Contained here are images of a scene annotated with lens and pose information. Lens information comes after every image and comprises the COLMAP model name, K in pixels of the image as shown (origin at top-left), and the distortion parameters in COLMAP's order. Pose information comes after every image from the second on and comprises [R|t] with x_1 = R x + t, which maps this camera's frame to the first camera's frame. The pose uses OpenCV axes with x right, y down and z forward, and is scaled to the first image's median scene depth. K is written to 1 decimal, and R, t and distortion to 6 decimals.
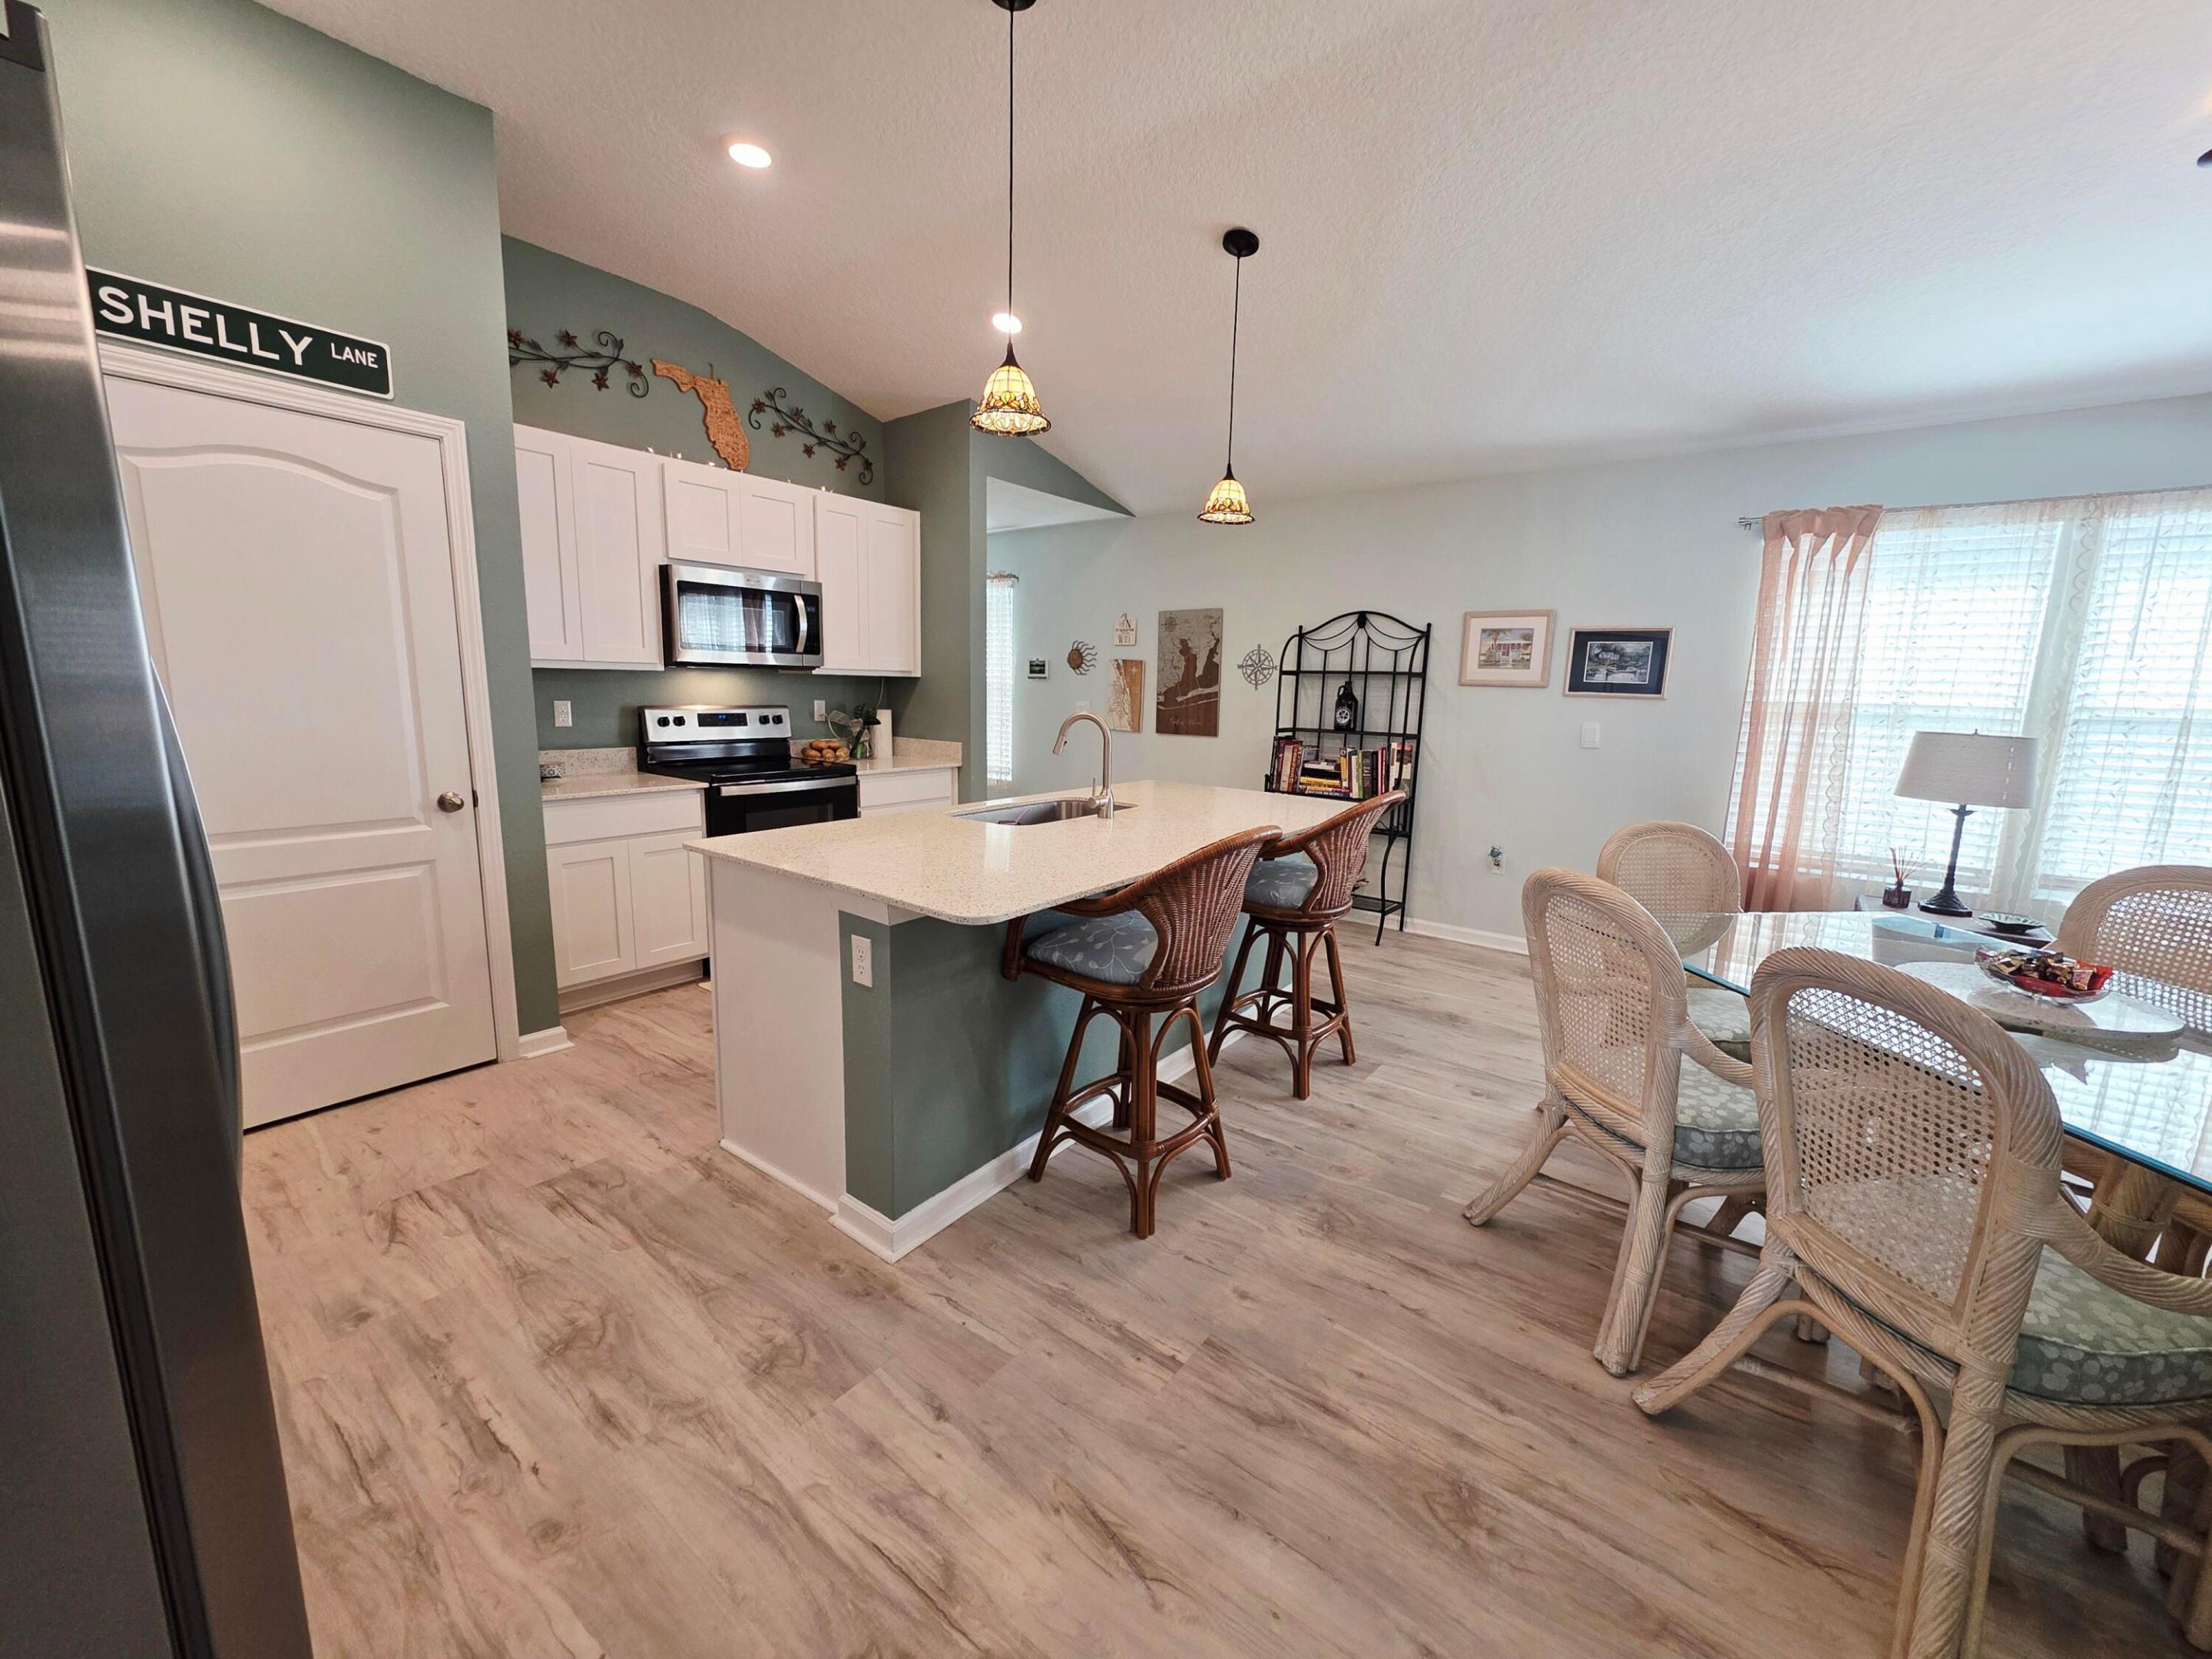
lens RADIAL K [[878.8, 0, 1108.8], [0, 878.8, 826.9], [0, 0, 1]] dist [0.005958, -0.000320]
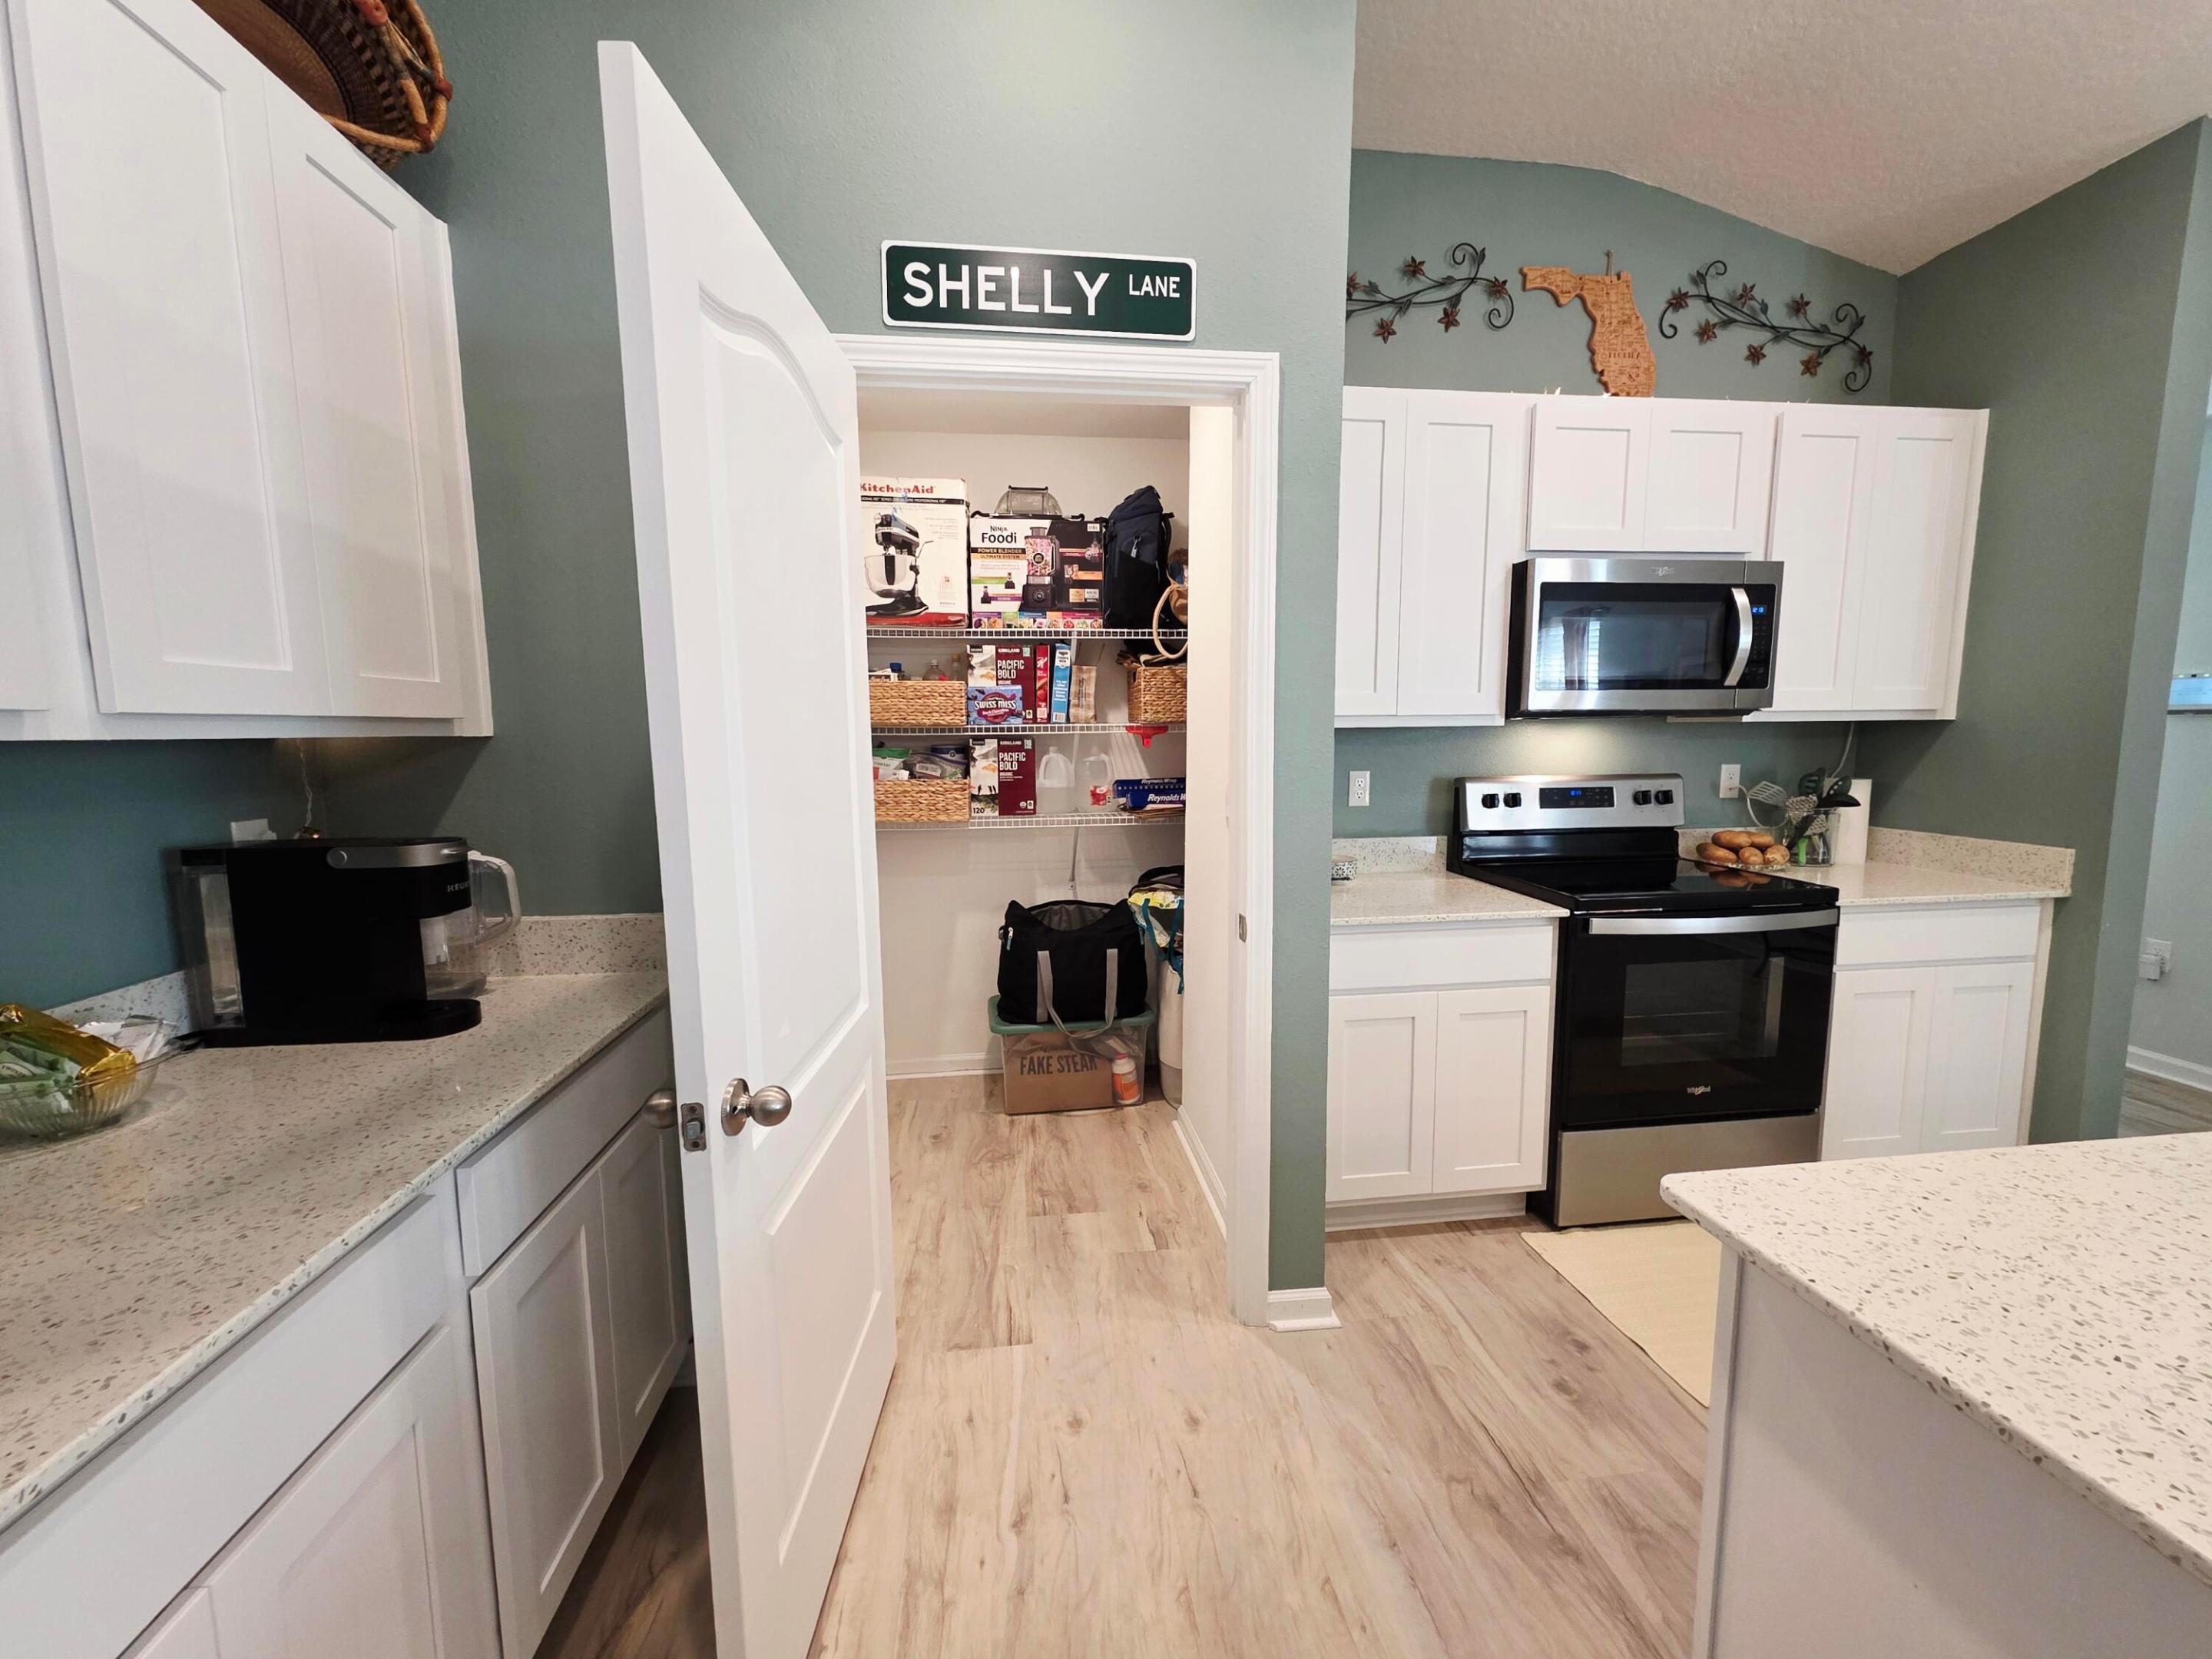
lens RADIAL K [[878.8, 0, 1111.1], [0, 878.8, 826.8], [0, 0, 1]] dist [0.005958, -0.000320]
pose [[0.696063, 0.049396, -0.716279, -0.227054], [-0.089659, 0.995801, -0.018457, -0.061864], [0.712360, 0.077068, 0.697570, 0.329613]]
